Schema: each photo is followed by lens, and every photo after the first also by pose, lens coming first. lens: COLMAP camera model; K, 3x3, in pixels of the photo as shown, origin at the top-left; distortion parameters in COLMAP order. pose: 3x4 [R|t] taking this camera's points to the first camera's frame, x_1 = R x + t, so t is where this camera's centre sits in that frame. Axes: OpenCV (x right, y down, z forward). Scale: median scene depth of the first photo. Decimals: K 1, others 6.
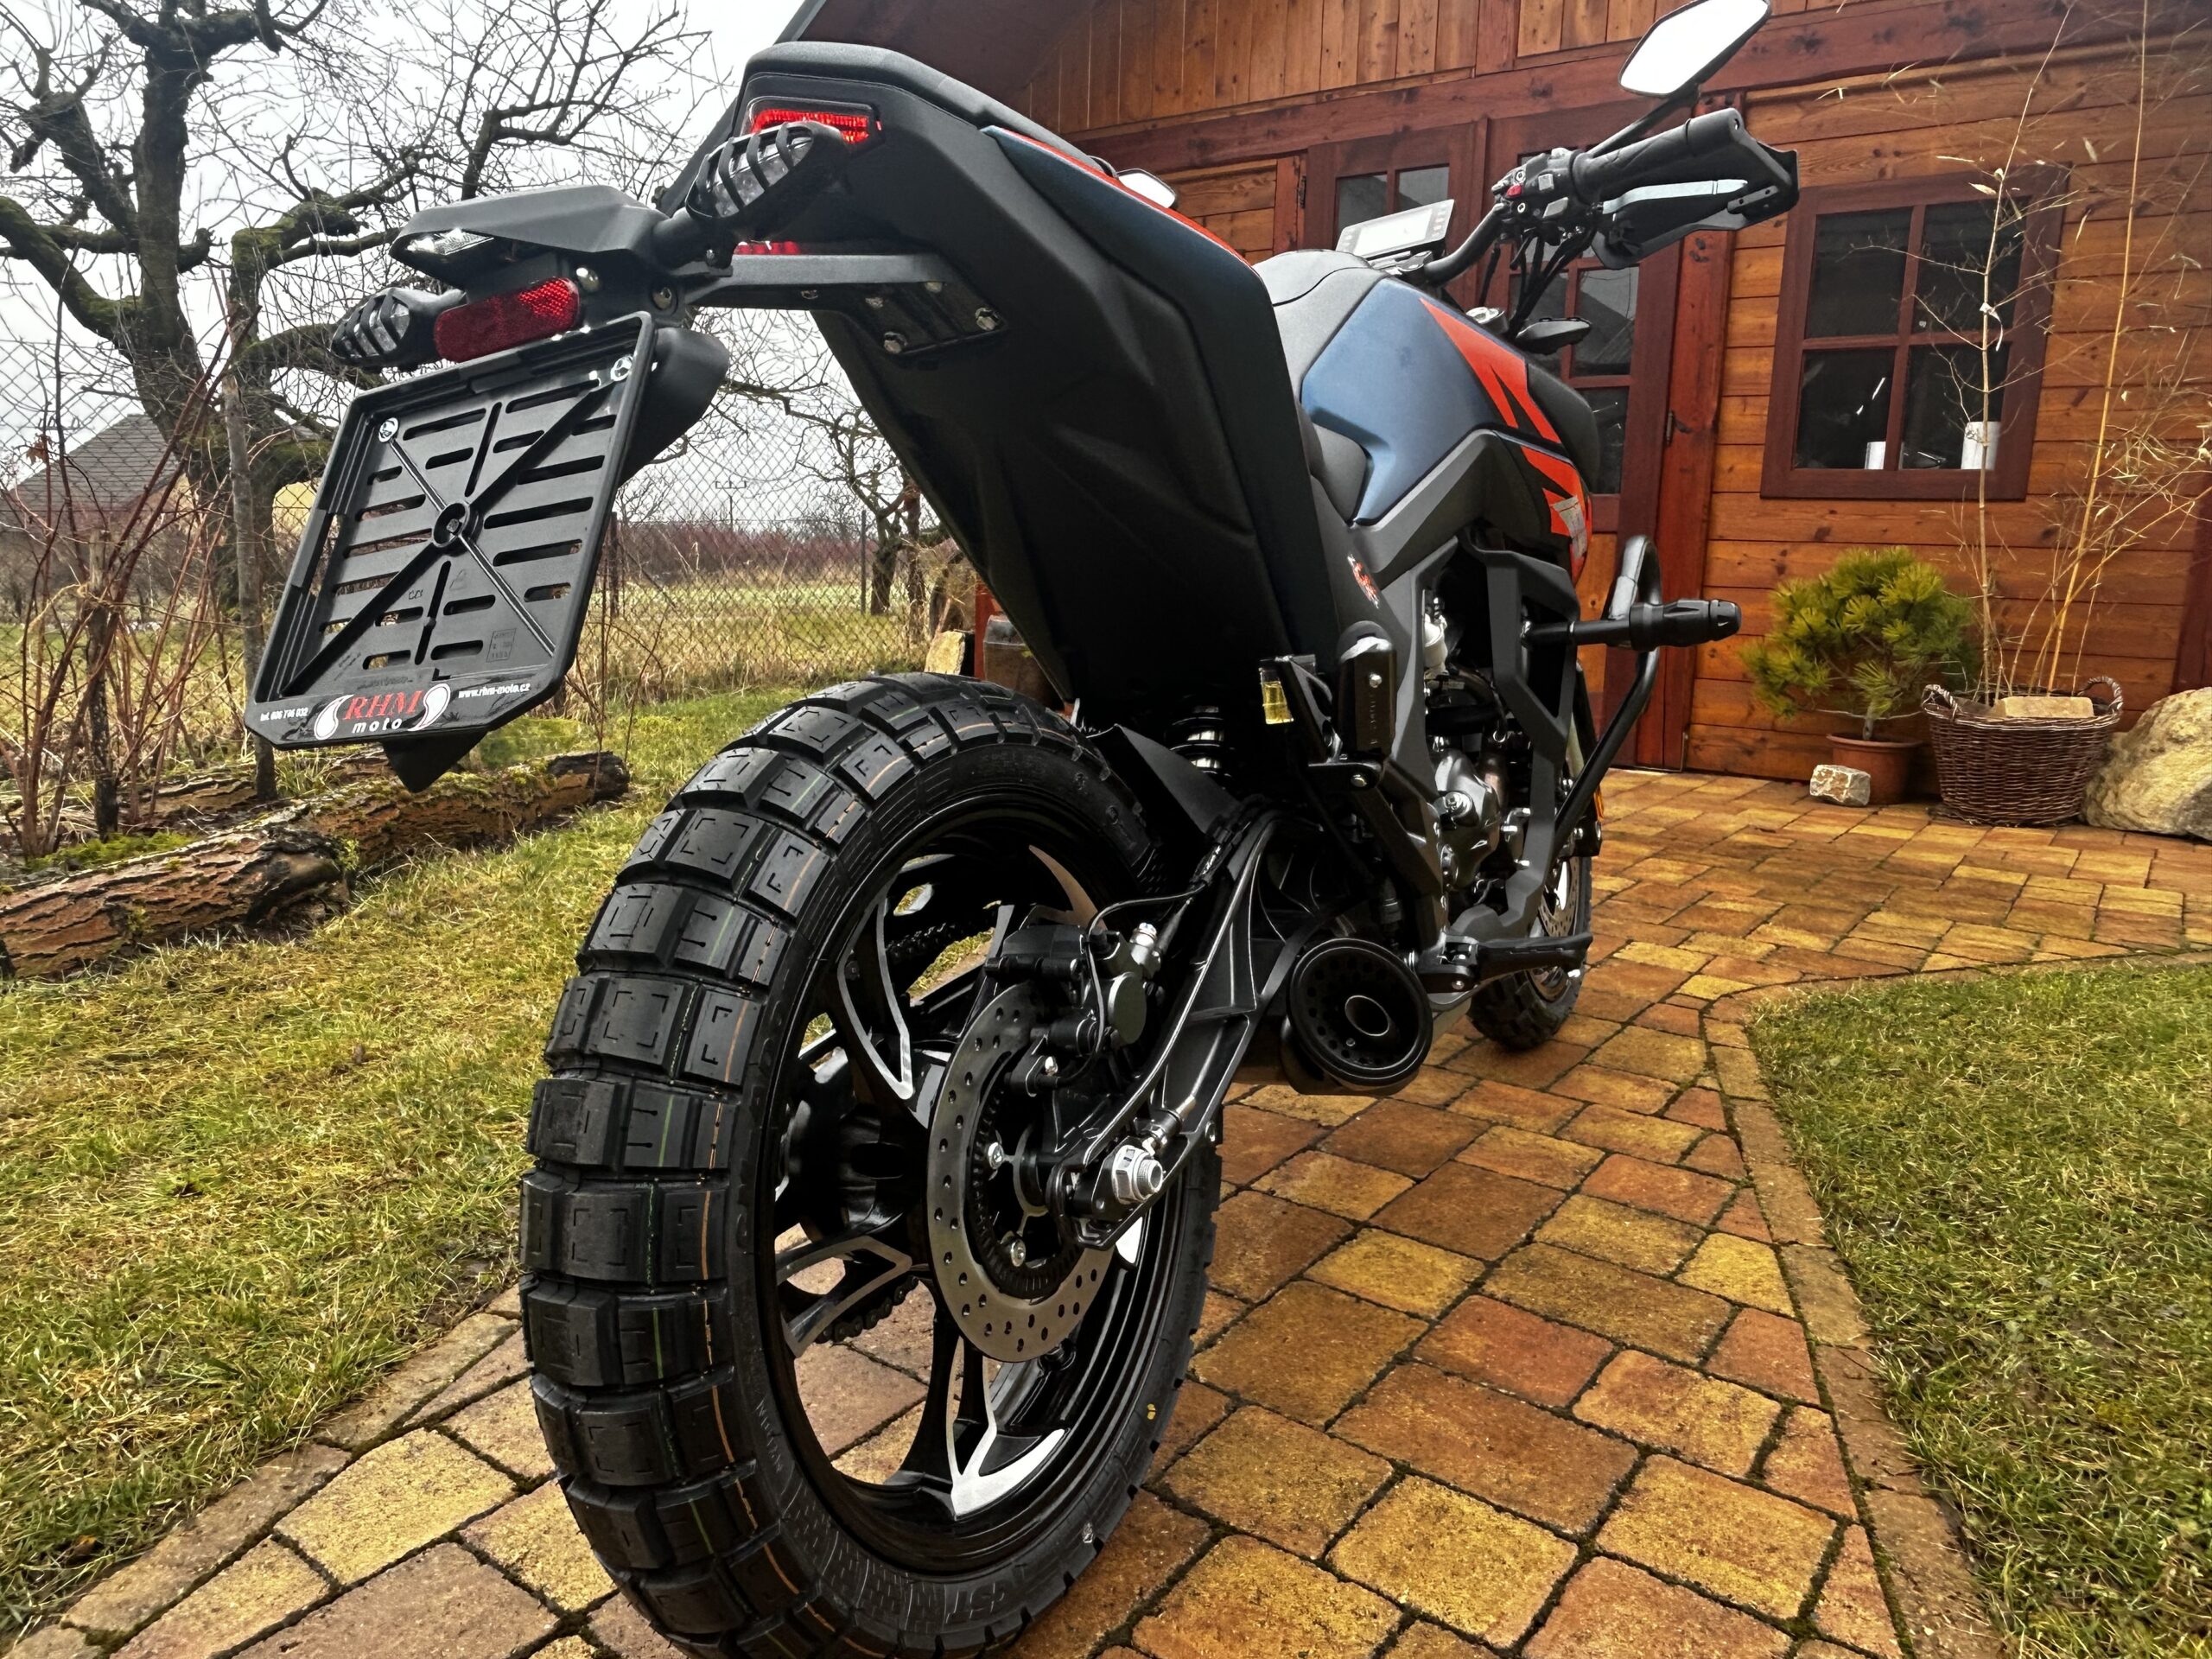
lens RADIAL K [[1547.1, 0, 1094.9], [0, 1547.1, 810.6], [0, 0, 1]] dist [-0.023005, 0.018351]
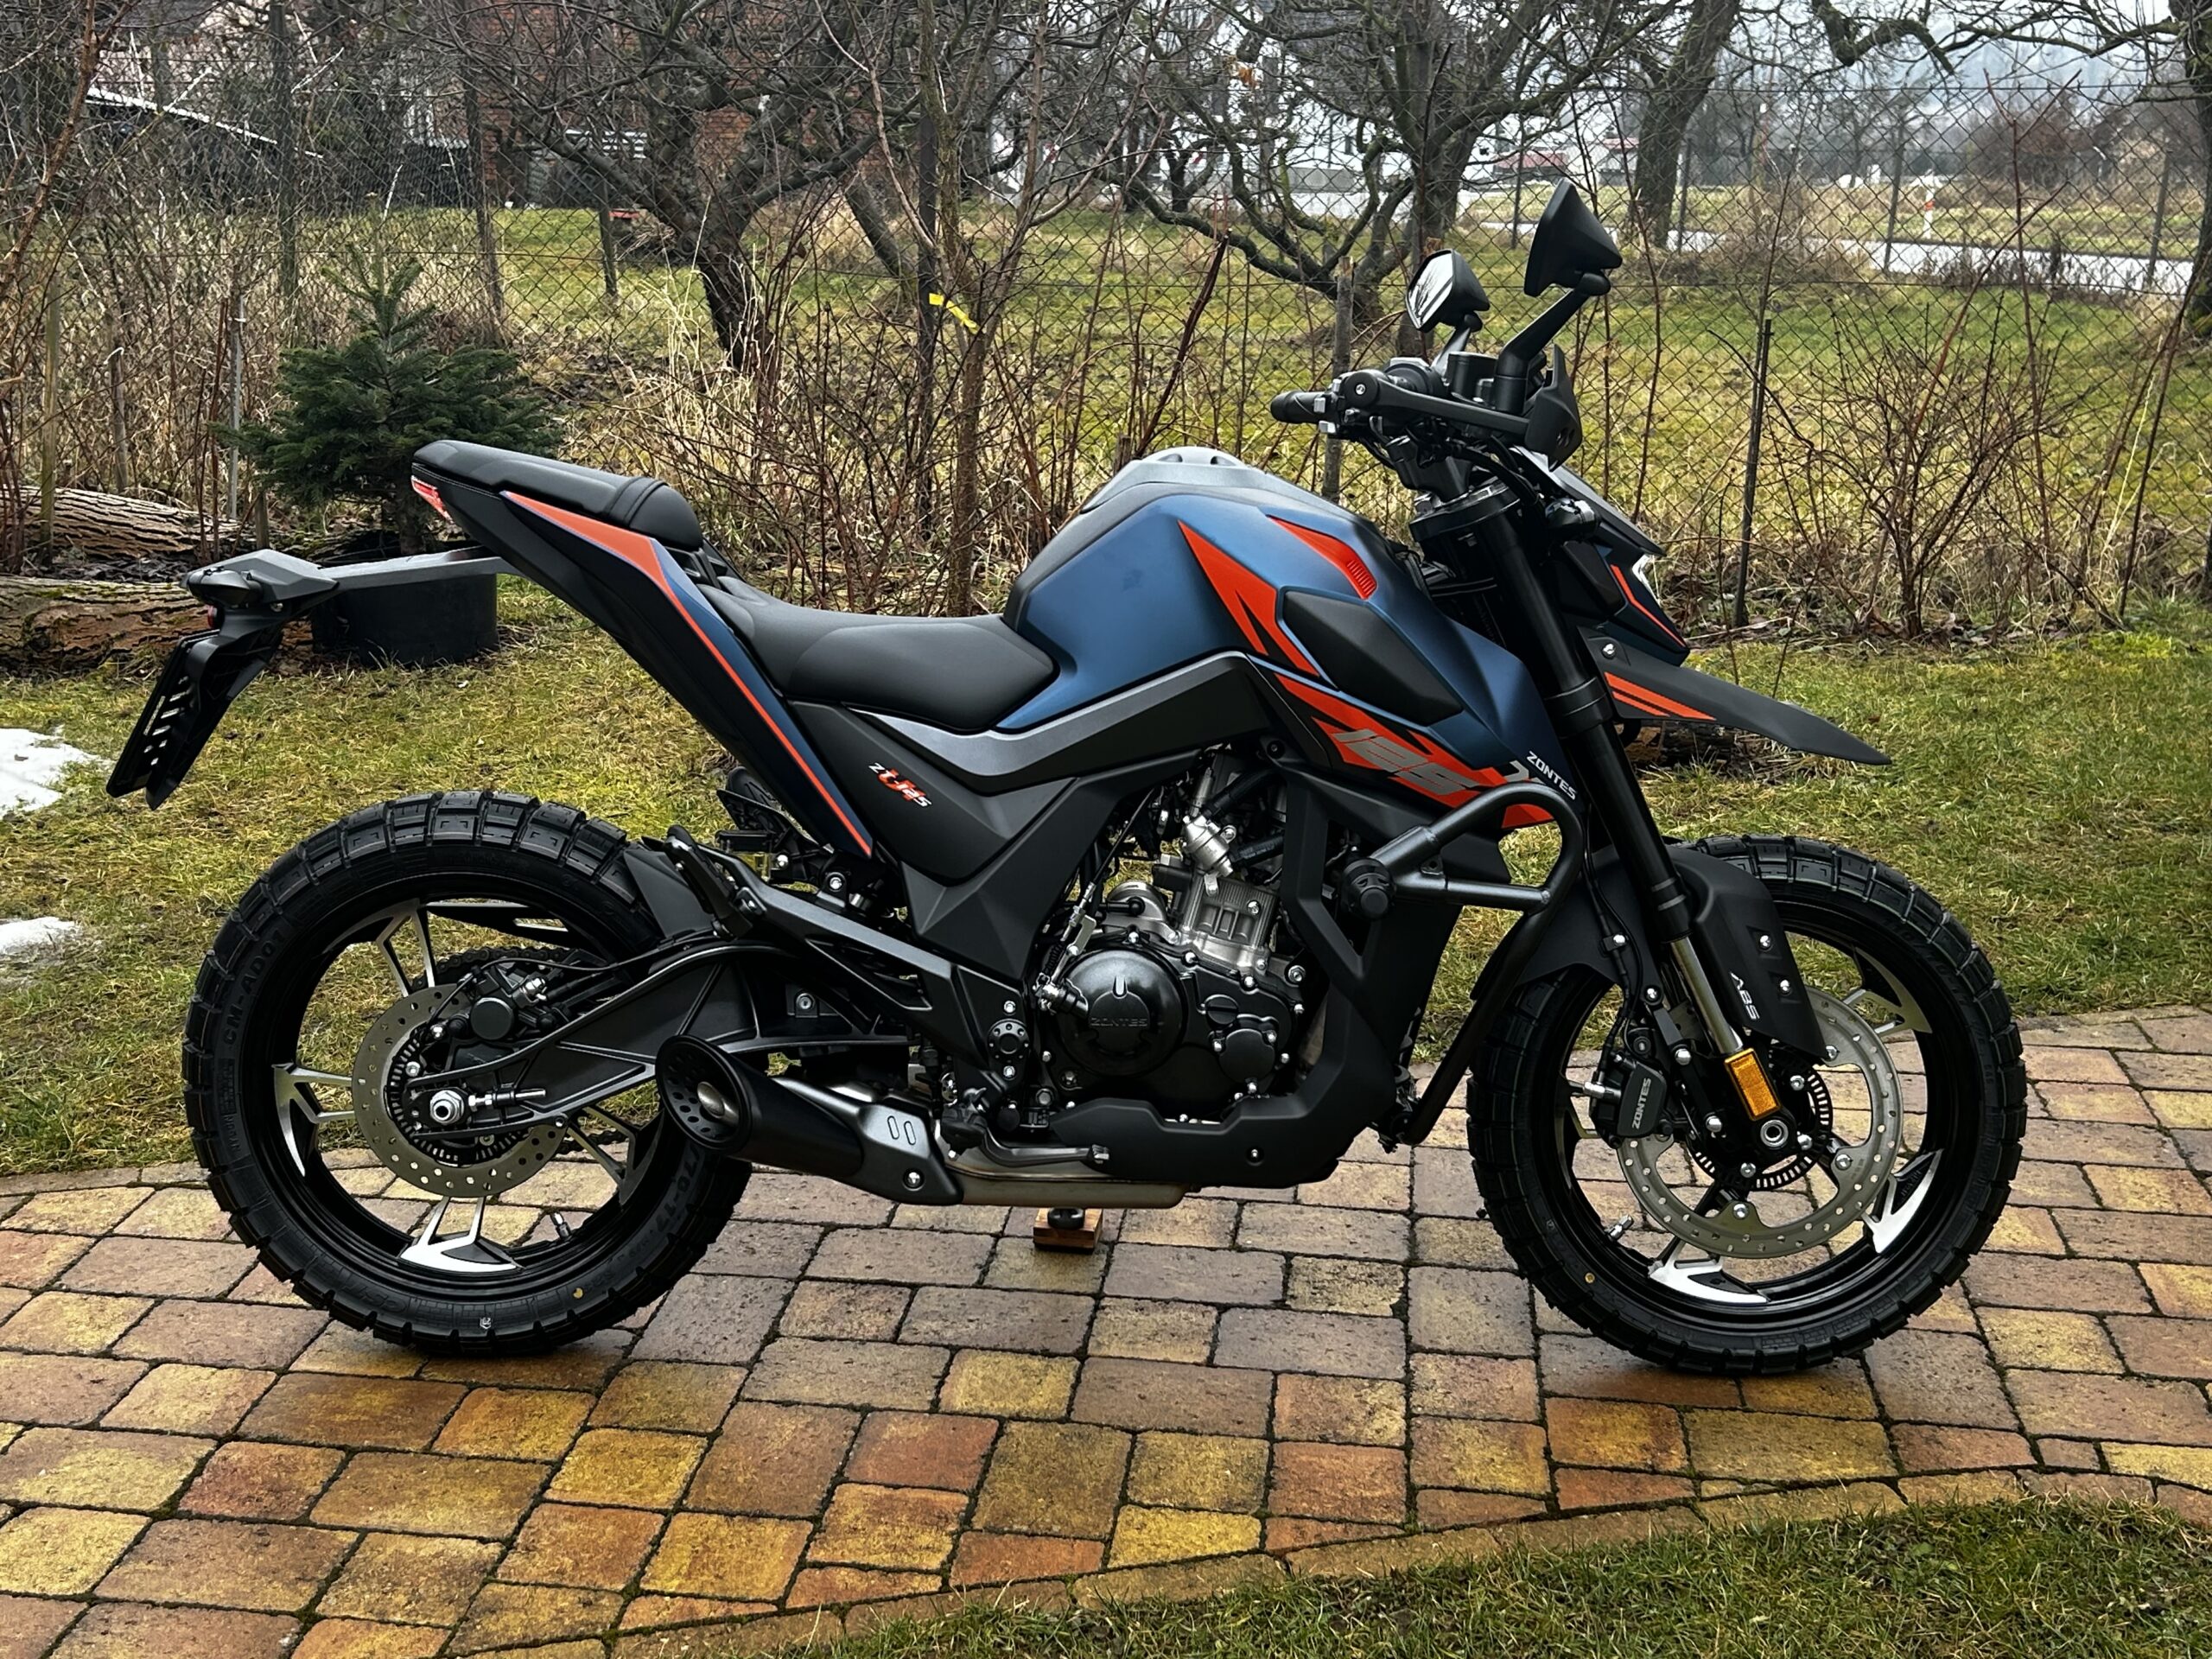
lens RADIAL K [[2644.0, 0, 1085.4], [0, 2644.0, 826.0], [0, 0, 1]] dist [0.049026, 0.000000]
pose [[0.484185, 0.243156, -0.840500, 1.686530], [-0.159956, 0.969019, 0.188191, -0.448749], [0.860220, 0.043324, 0.508079, 0.056963]]
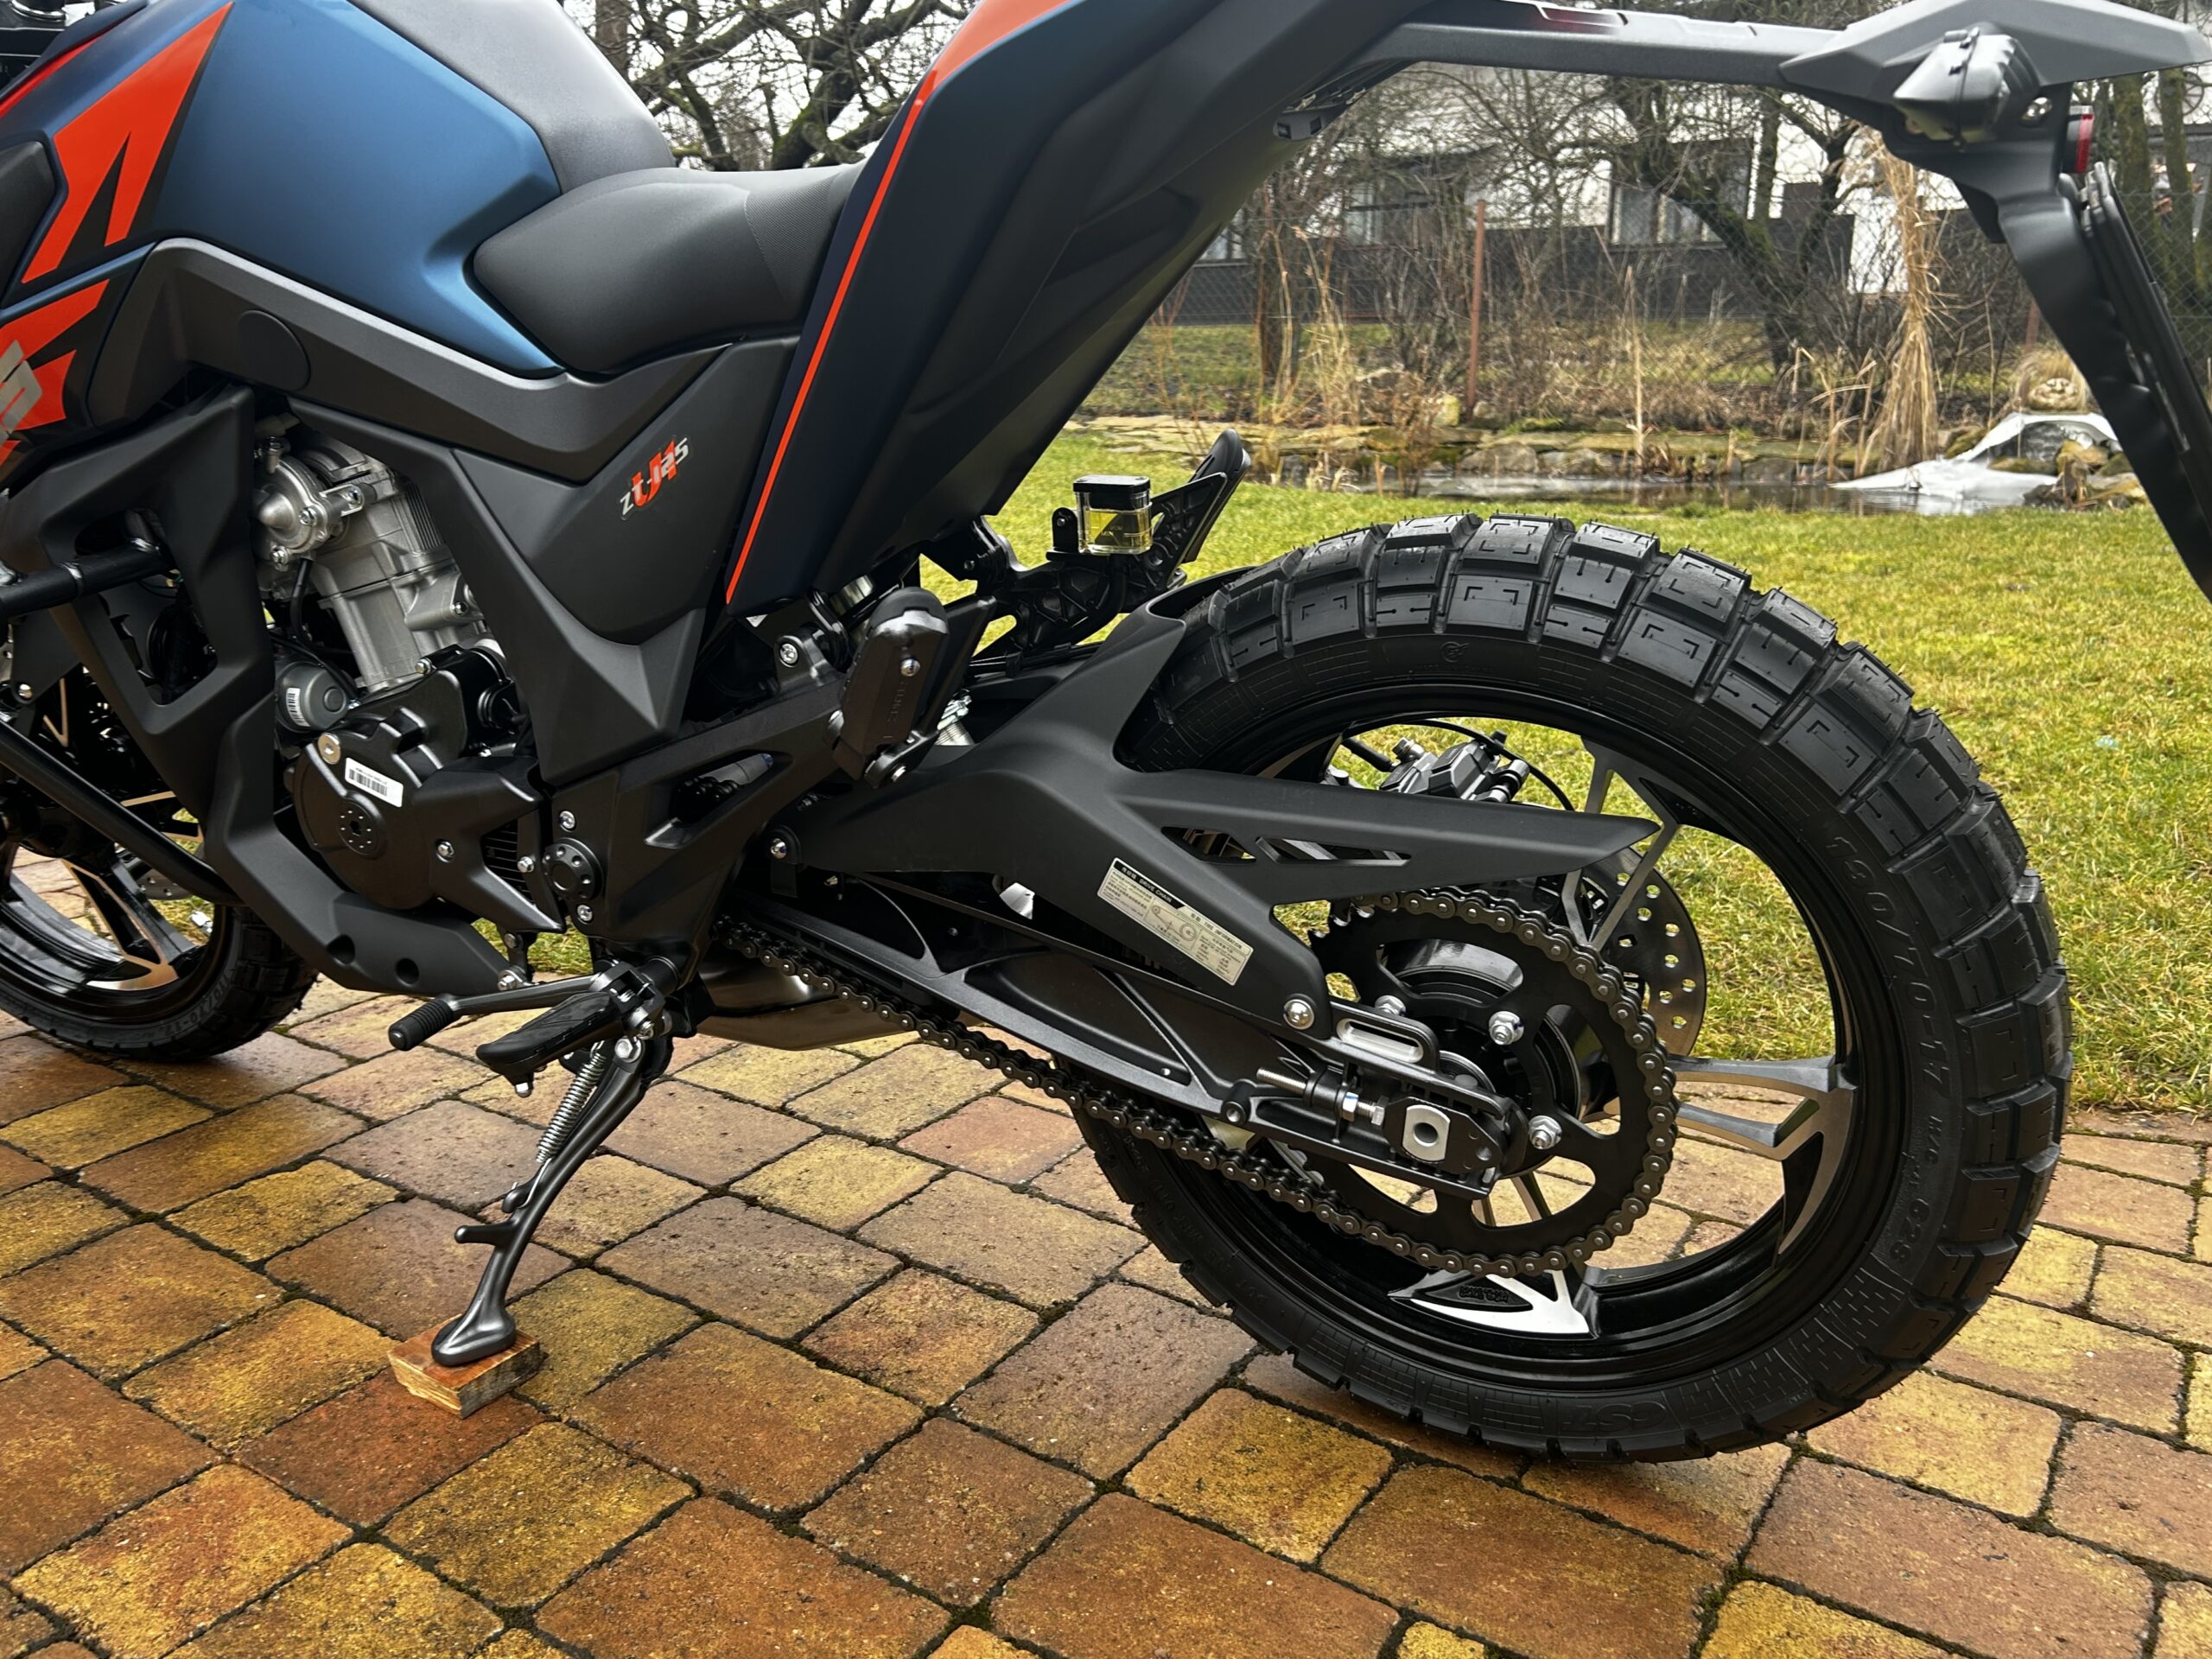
lens RADIAL K [[1760.4, 0, 1121.3], [0, 1760.4, 836.7], [0, 0, 1]] dist [0.019701, -0.005177]
pose [[-0.065427, -0.289997, 0.954788, -0.712127], [0.169300, 0.939740, 0.297028, -0.159883], [-0.983390, 0.181080, -0.012388, 0.792728]]
